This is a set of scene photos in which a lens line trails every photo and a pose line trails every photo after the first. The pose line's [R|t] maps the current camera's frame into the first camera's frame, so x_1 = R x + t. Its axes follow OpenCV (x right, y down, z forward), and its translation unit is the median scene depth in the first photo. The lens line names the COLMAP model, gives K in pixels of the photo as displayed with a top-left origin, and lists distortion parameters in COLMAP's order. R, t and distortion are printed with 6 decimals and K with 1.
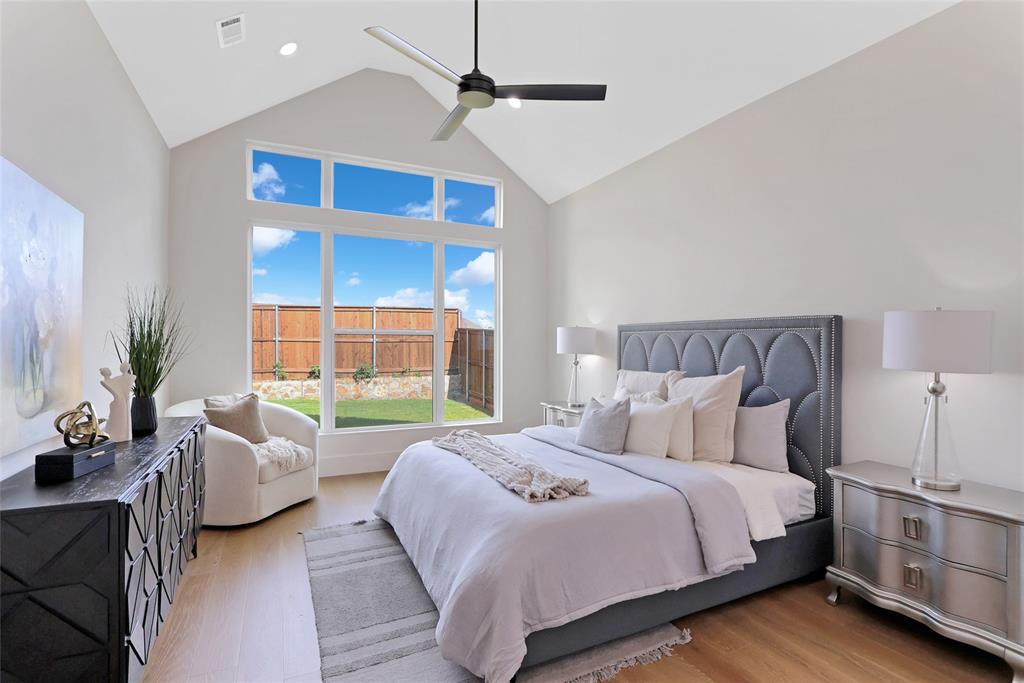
lens RADIAL K [[481.3, 0, 511.3], [0, 481.3, 342.4], [0, 0, 1]] dist [-0.025405, 0.003033]
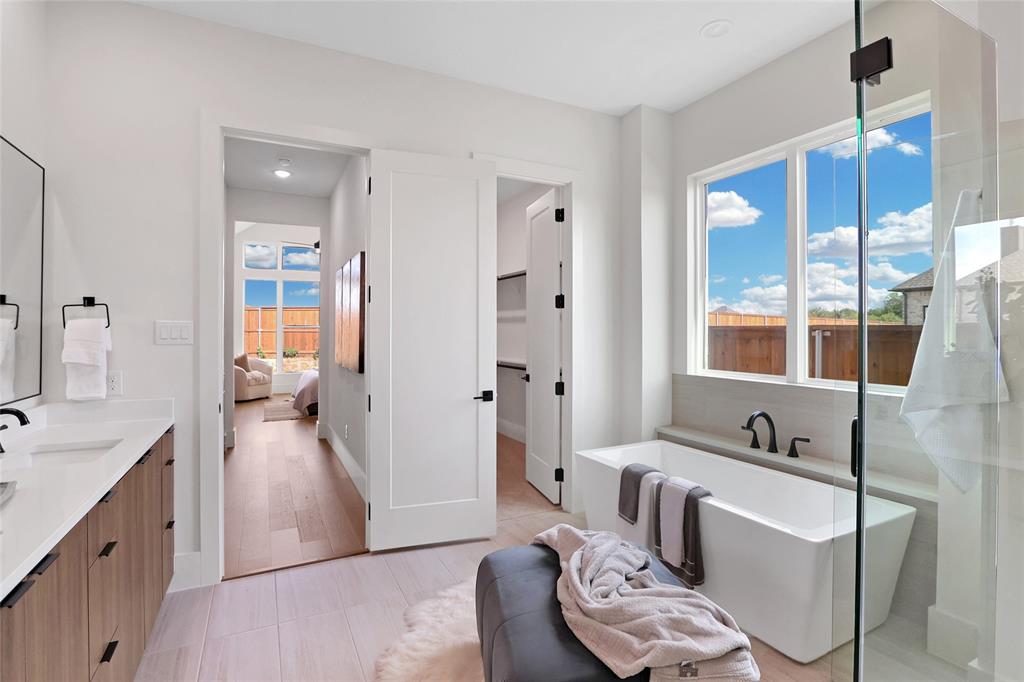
lens RADIAL K [[478.5, 0, 512.8], [0, 478.5, 329.9], [0, 0, 1]] dist [-0.027128, 0.005347]
pose [[0.999655, -0.003000, 0.026106, 1.065057], [0.003076, 0.999991, -0.002898, -0.006236], [-0.026097, 0.002977, 0.999655, -2.039625]]
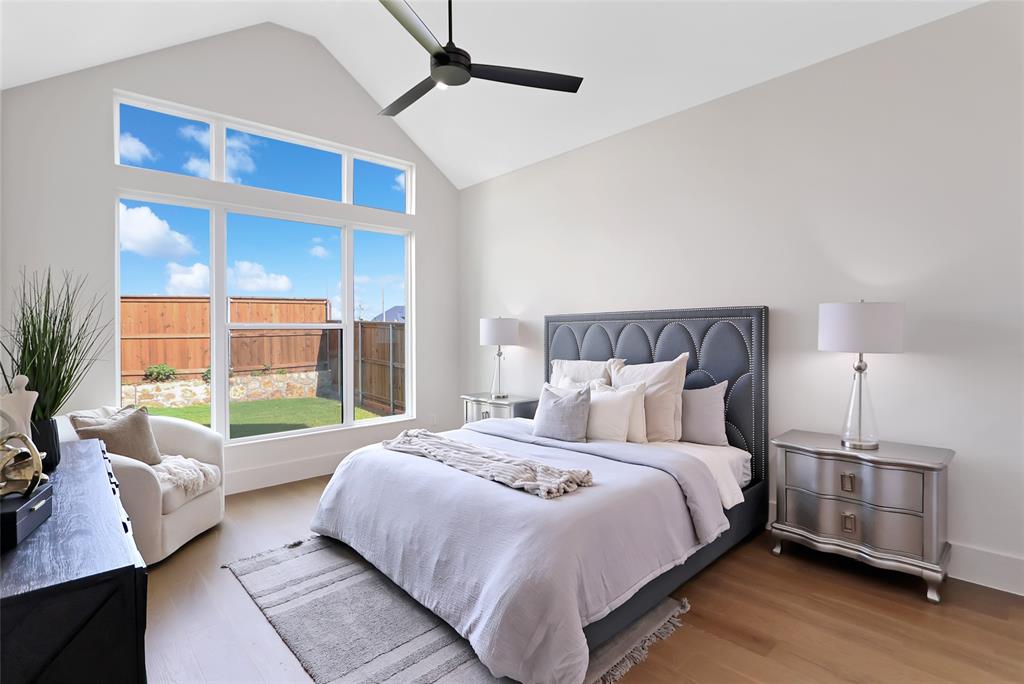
lens RADIAL K [[481.3, 0, 506.4], [0, 481.3, 341.3], [0, 0, 1]] dist [-0.025405, 0.003033]
pose [[0.957195, -0.024958, 0.288366, -0.231775], [0.019855, 0.999590, 0.020608, -0.007581], [-0.288762, -0.014000, 0.957299, 0.067542]]
